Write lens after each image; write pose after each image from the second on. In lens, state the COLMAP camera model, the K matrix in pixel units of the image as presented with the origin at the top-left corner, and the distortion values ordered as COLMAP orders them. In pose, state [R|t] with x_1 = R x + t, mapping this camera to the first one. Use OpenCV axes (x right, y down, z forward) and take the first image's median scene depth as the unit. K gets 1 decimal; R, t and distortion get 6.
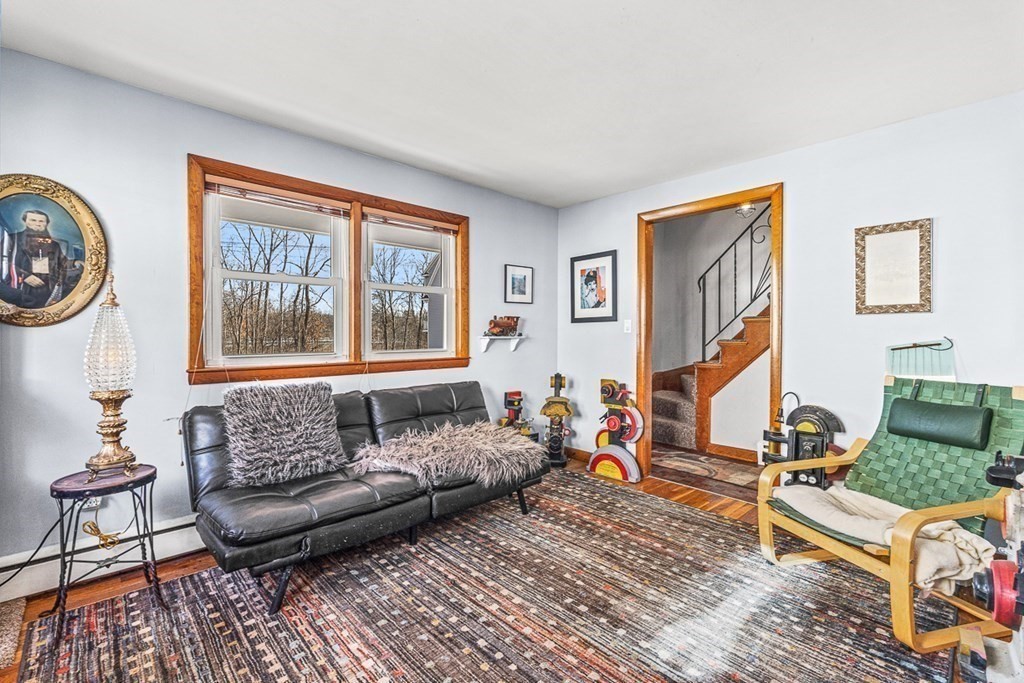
lens RADIAL K [[453.8, 0, 512.4], [0, 453.8, 340.1], [0, 0, 1]] dist [-0.005008, 0.000717]
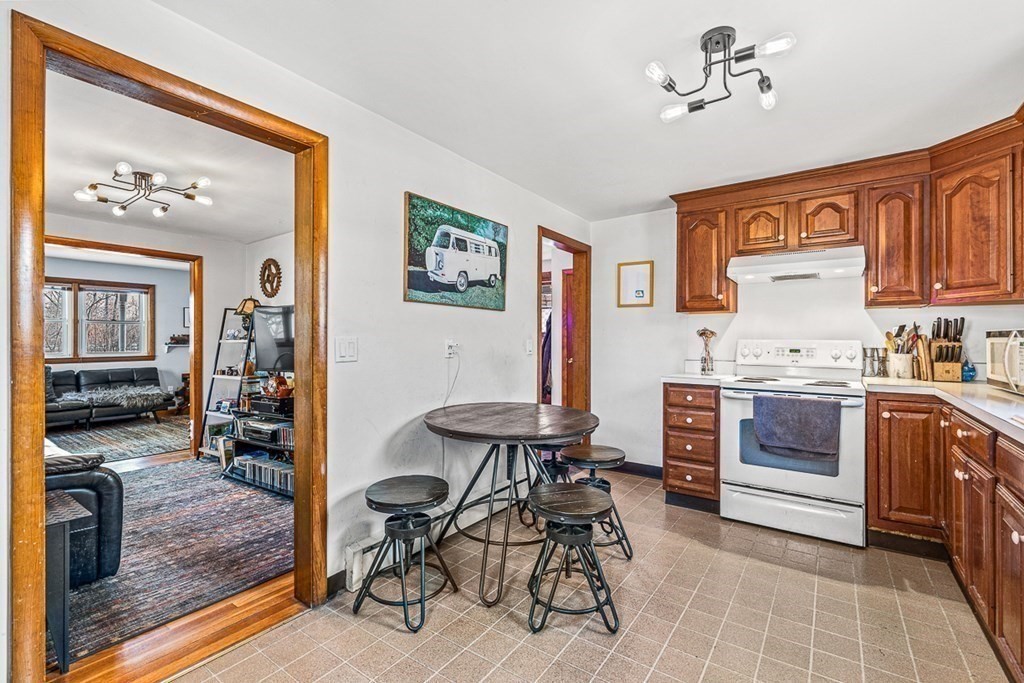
lens RADIAL K [[453.8, 0, 515.0], [0, 453.8, 337.6], [0, 0, 1]] dist [-0.005008, 0.000717]
pose [[0.977076, 0.002785, 0.212875, 1.299323], [-0.000330, 0.999933, -0.011570, -0.022873], [-0.212893, 0.011234, 0.977011, -1.612630]]
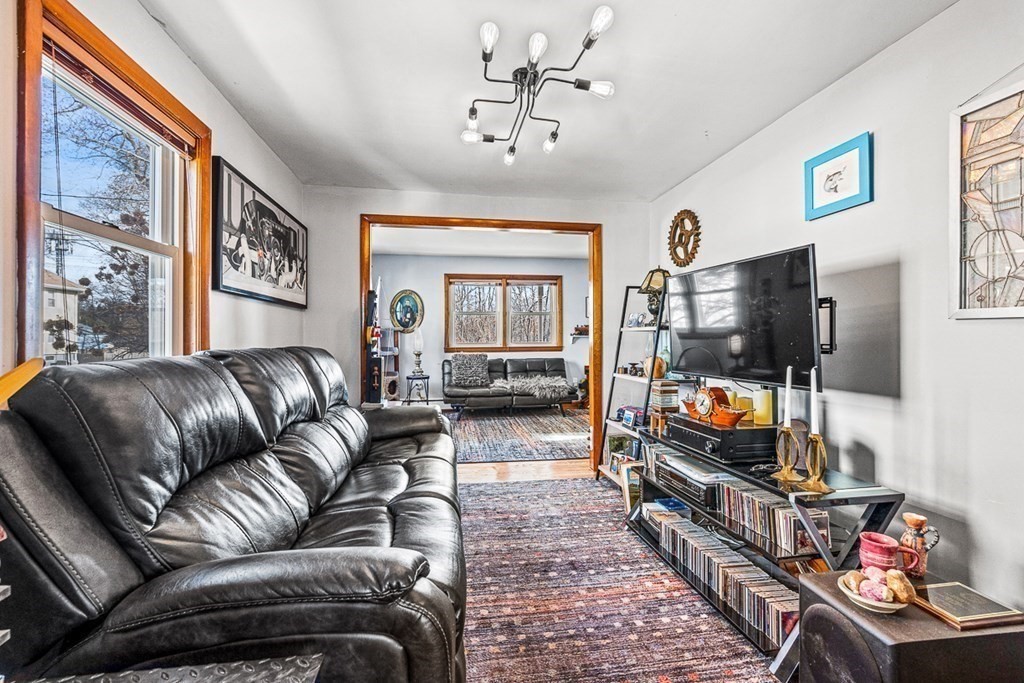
lens RADIAL K [[453.8, 0, 511.2], [0, 453.8, 337.2], [0, 0, 1]] dist [-0.005008, 0.000717]
pose [[0.831694, 0.004195, -0.555218, 1.043468], [-0.003013, 0.999991, 0.003044, -0.010072], [0.555226, -0.000859, 0.831699, -0.983719]]
